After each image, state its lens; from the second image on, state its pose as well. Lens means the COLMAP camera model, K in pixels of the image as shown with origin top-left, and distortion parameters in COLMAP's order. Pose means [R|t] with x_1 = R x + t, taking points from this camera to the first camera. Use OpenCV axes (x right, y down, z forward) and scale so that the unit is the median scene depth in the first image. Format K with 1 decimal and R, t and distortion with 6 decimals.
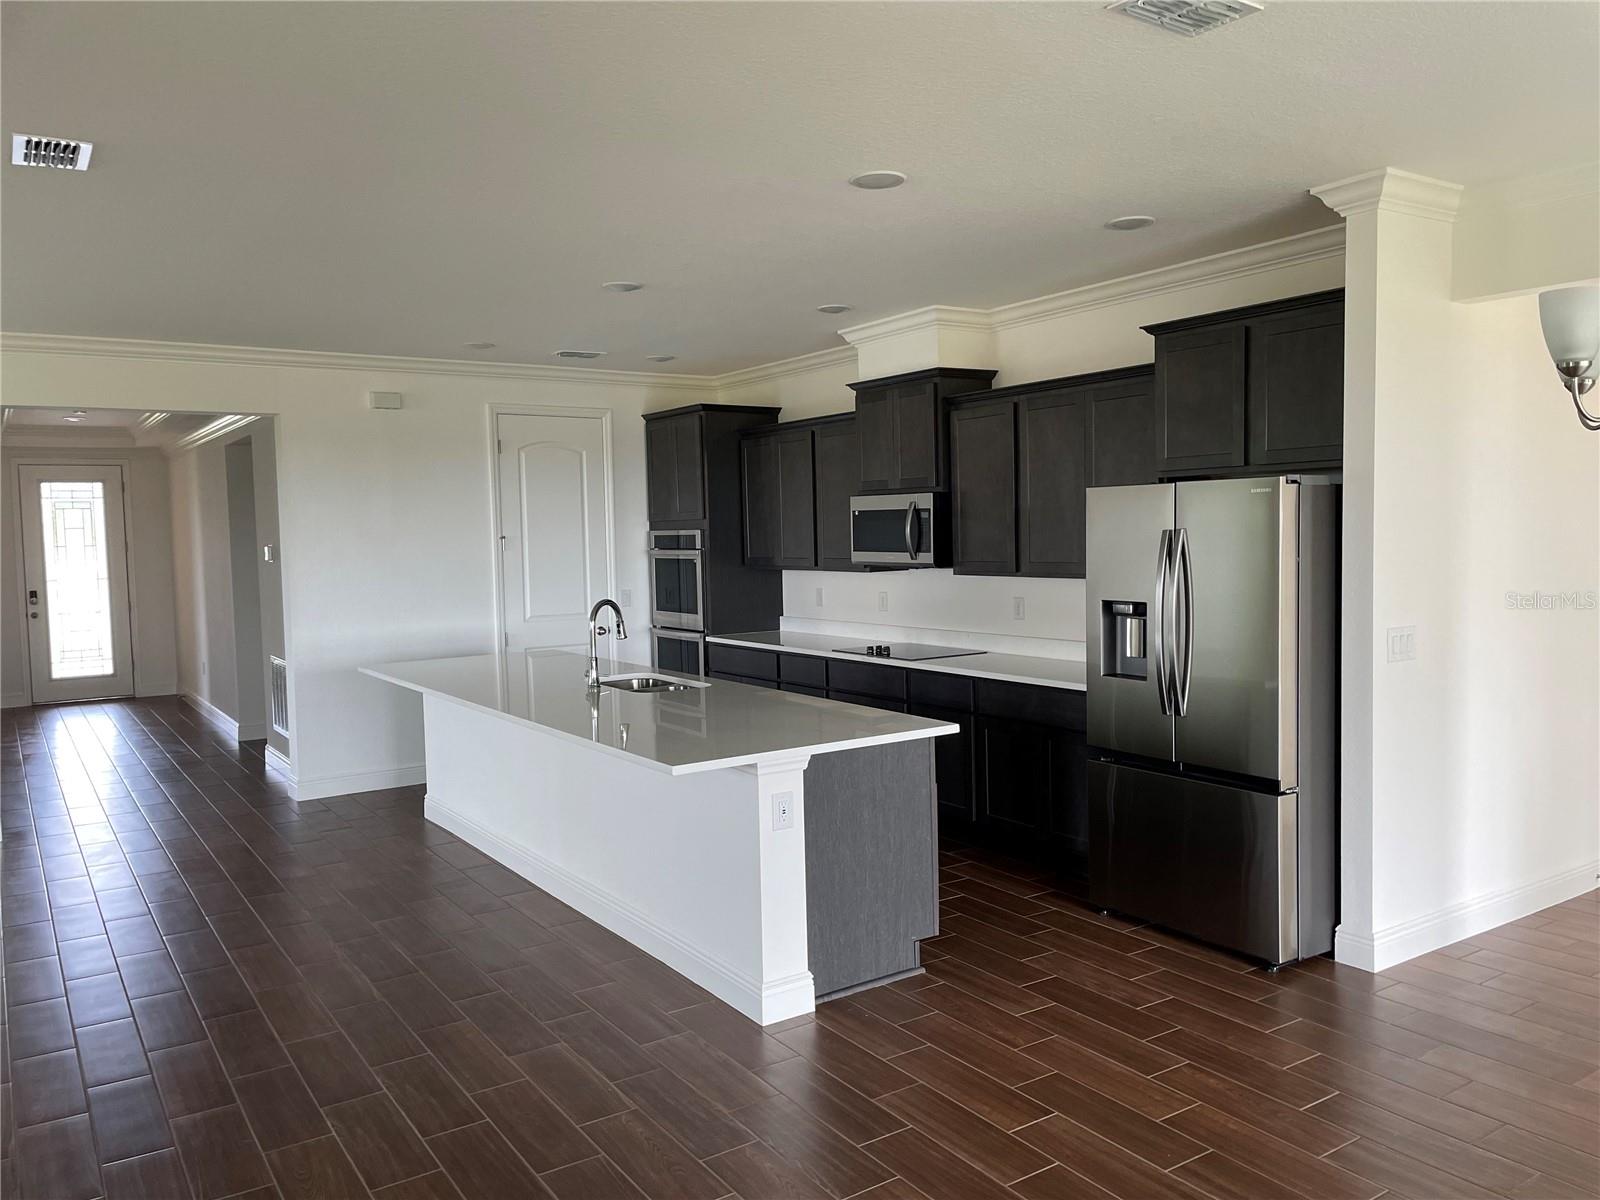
lens RADIAL K [[1204.0, 0, 809.9], [0, 1204.0, 611.4], [0, 0, 1]] dist [0.078547, -0.111705]
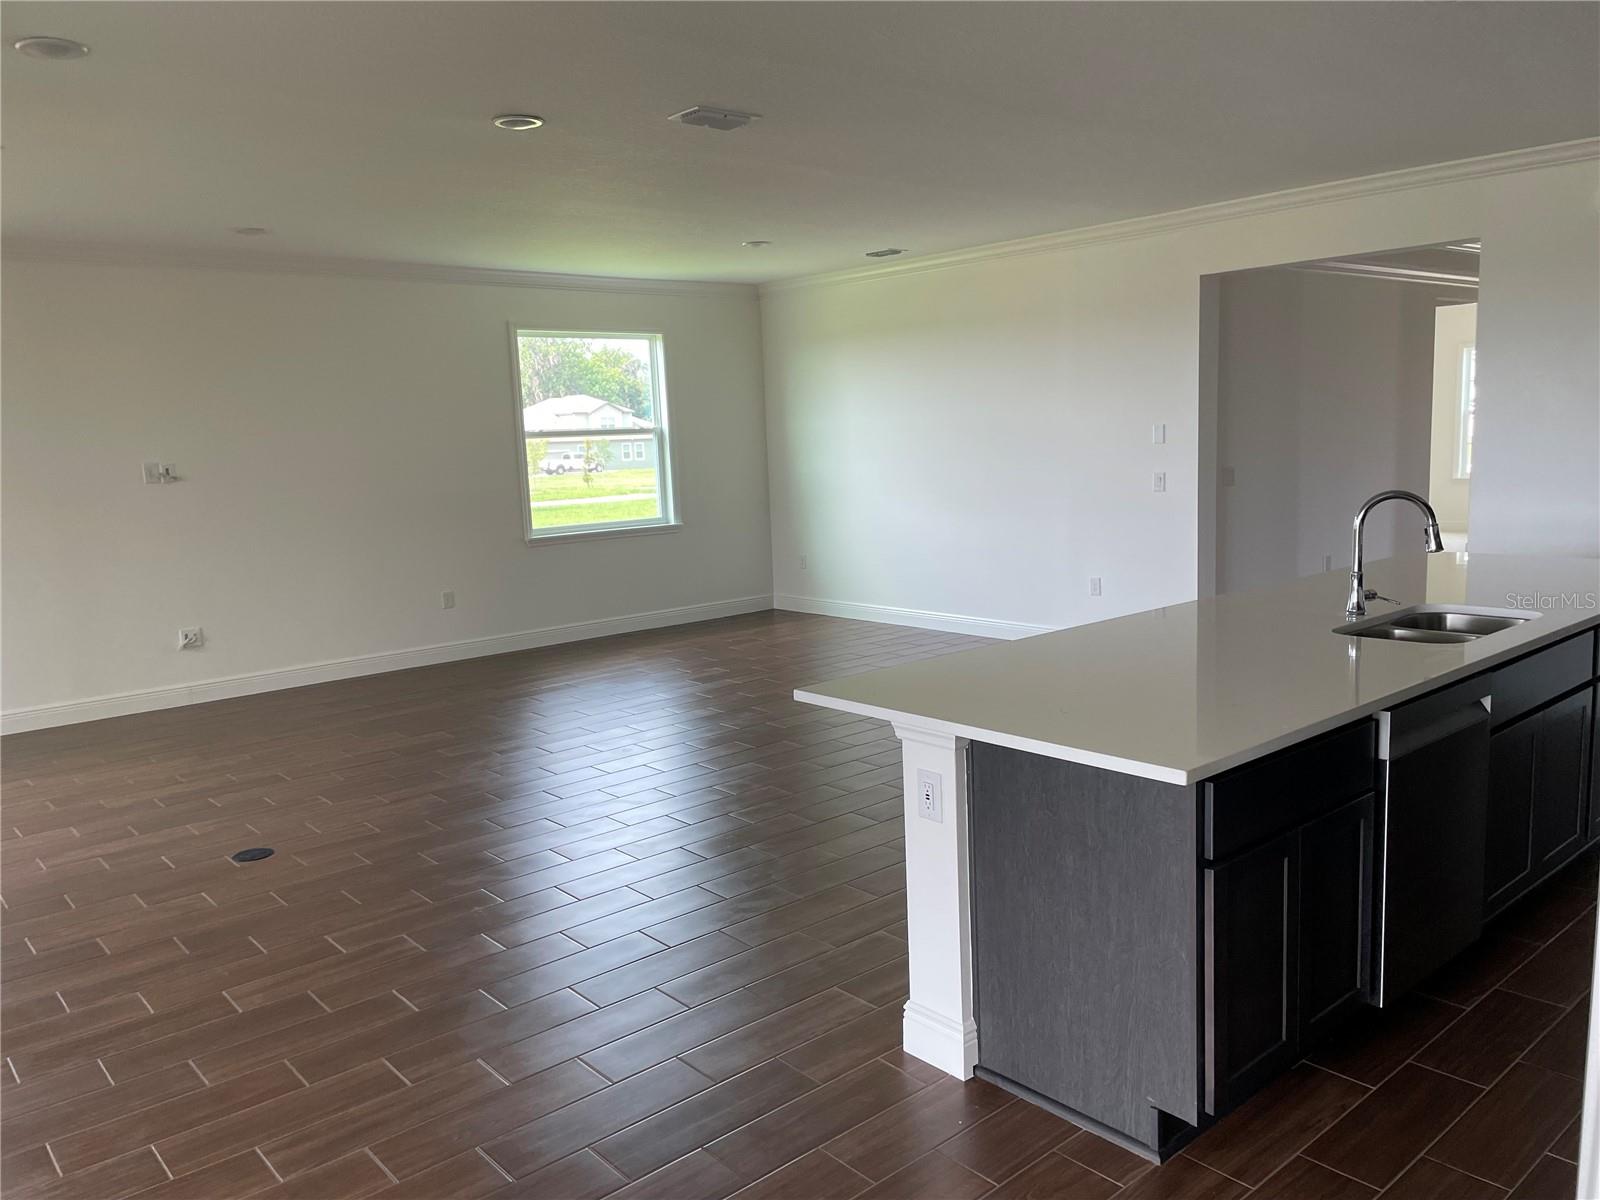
lens RADIAL K [[1204.0, 0, 791.7], [0, 1204.0, 585.8], [0, 0, 1]] dist [0.078547, -0.111705]
pose [[0.111156, 0.145443, -0.983102, 0.430956], [-0.024772, 0.989331, 0.143564, -0.042877], [0.993494, 0.008395, 0.113573, 0.525497]]
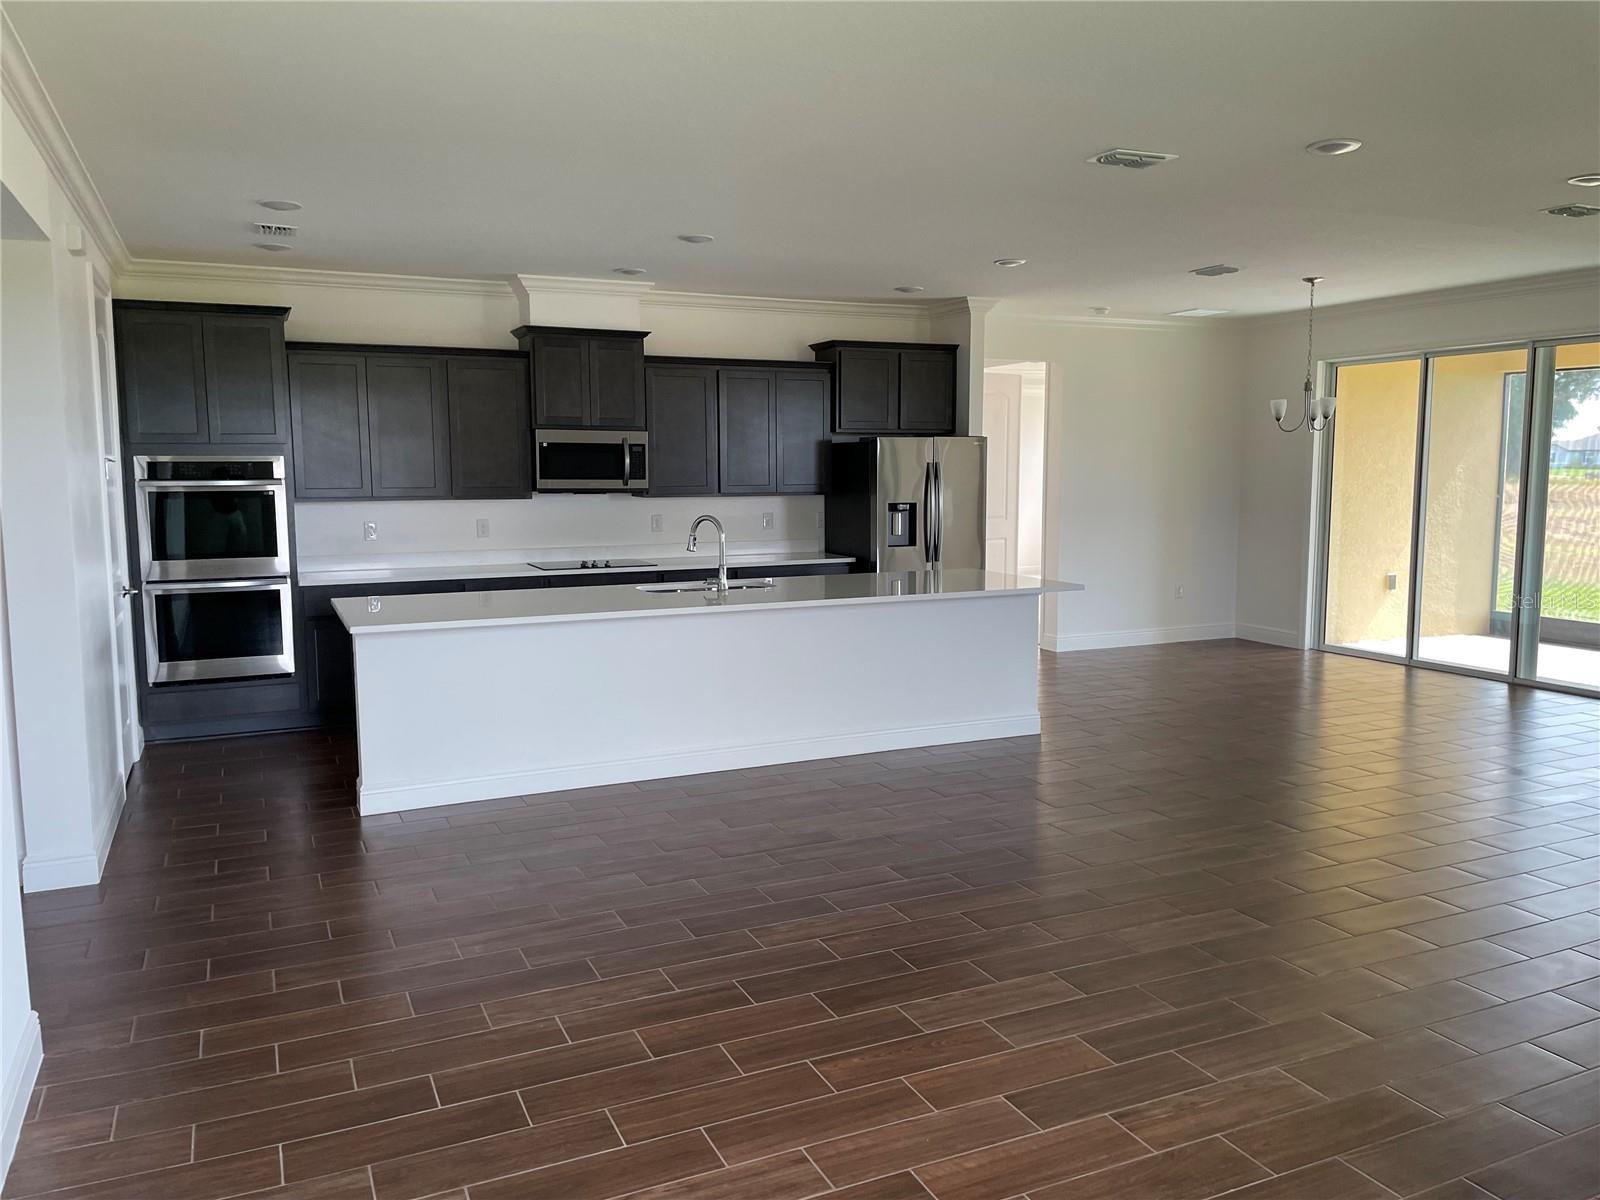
lens RADIAL K [[1204.0, 0, 813.6], [0, 1204.0, 605.8], [0, 0, 1]] dist [0.078547, -0.111705]
pose [[0.157377, -0.092614, 0.983186, -1.151692], [0.068964, 0.994193, 0.082612, -0.009987], [-0.985128, 0.054803, 0.162850, 0.649575]]
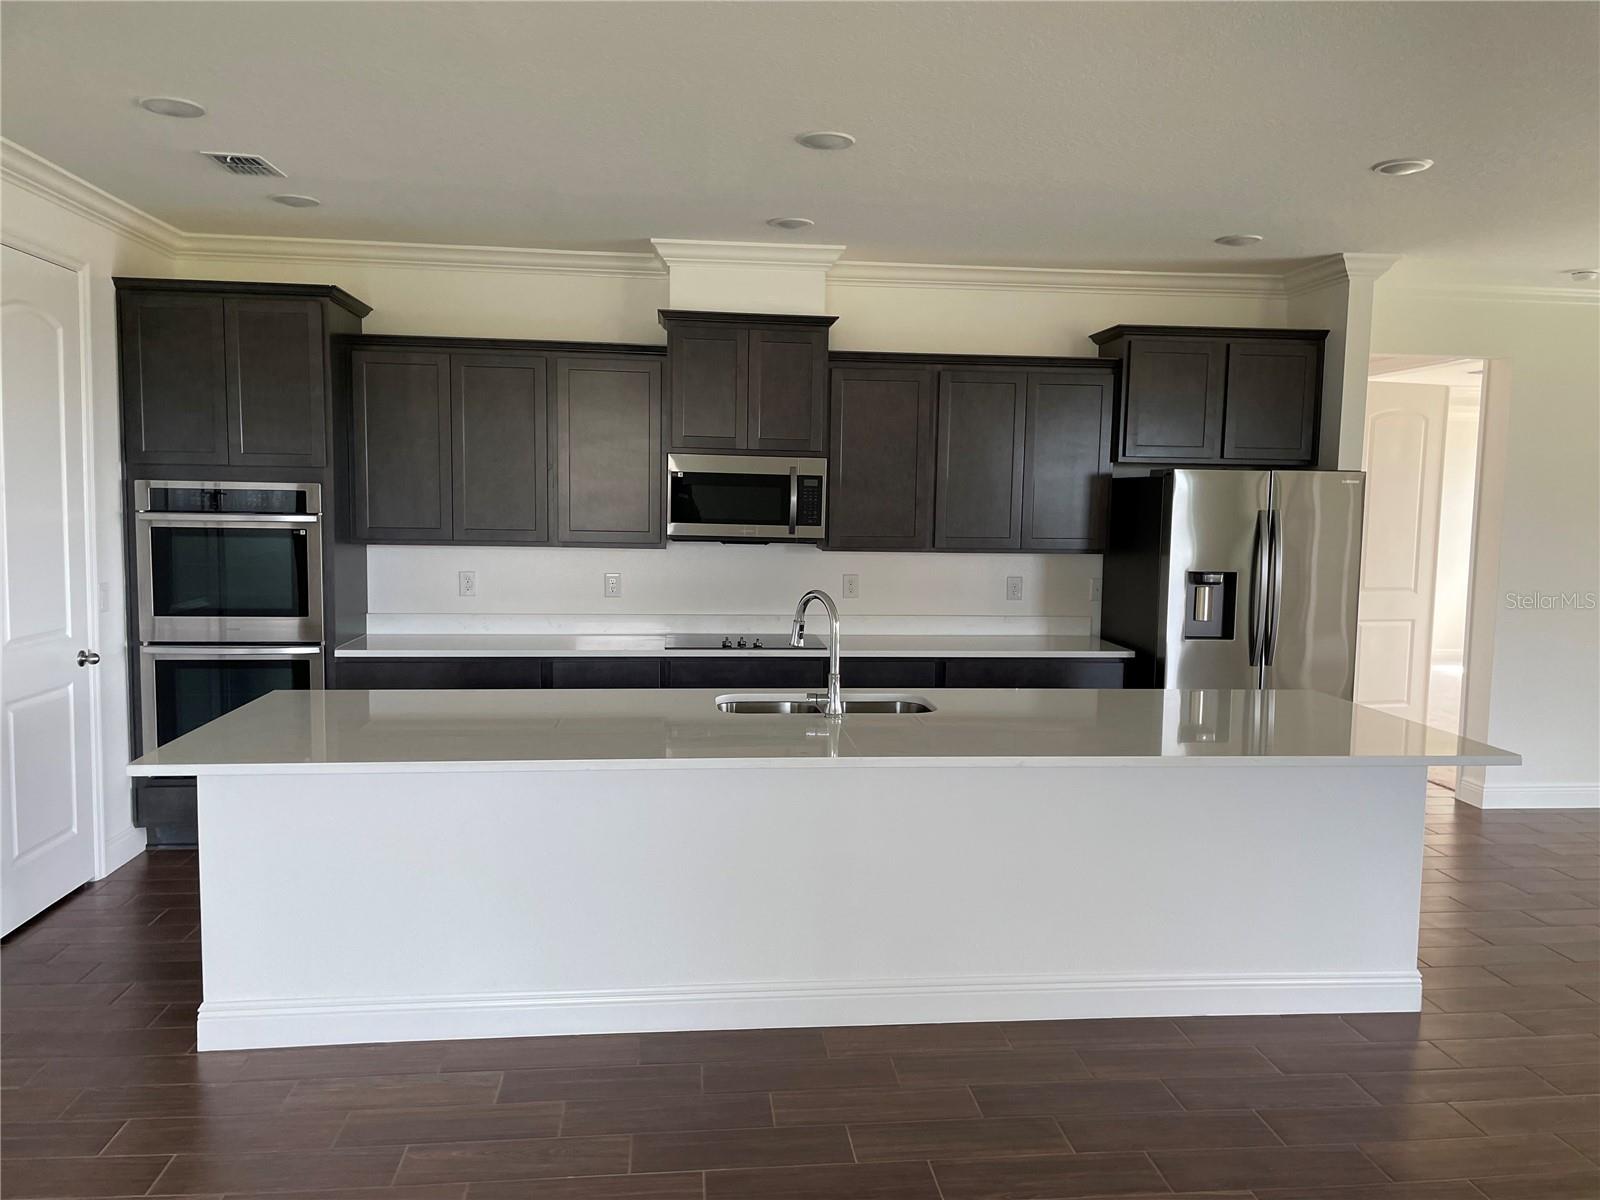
lens RADIAL K [[1204.0, 0, 816.4], [0, 1204.0, 604.8], [0, 0, 1]] dist [0.078547, -0.111705]
pose [[0.466124, -0.047155, 0.883462, -0.702681], [0.032959, 0.998811, 0.035923, -0.023473], [-0.884105, 0.012374, 0.467124, 0.610003]]
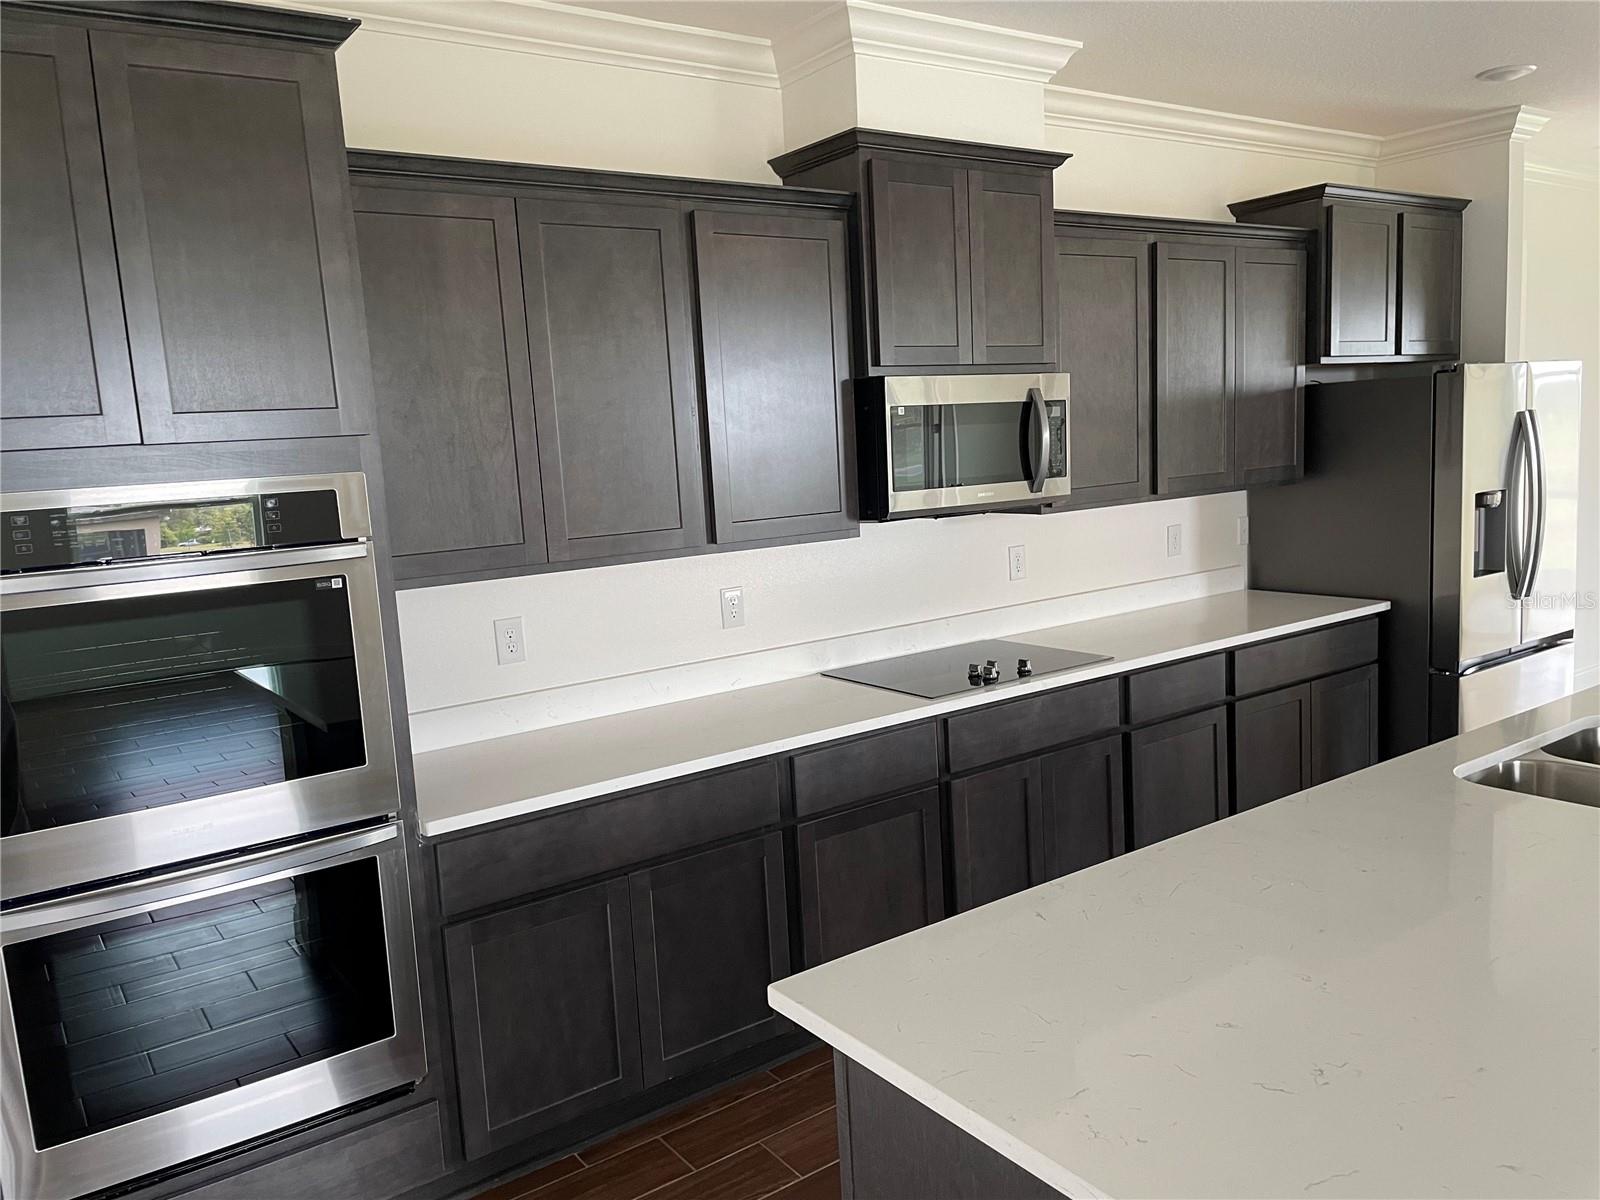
lens RADIAL K [[1204.0, 0, 796.1], [0, 1204.0, 606.6], [0, 0, 1]] dist [0.078547, -0.111705]
pose [[-0.021212, -0.112430, 0.993433, -0.500877], [0.127613, 0.985225, 0.114226, -0.072425], [-0.991597, 0.129198, -0.006551, 1.176321]]
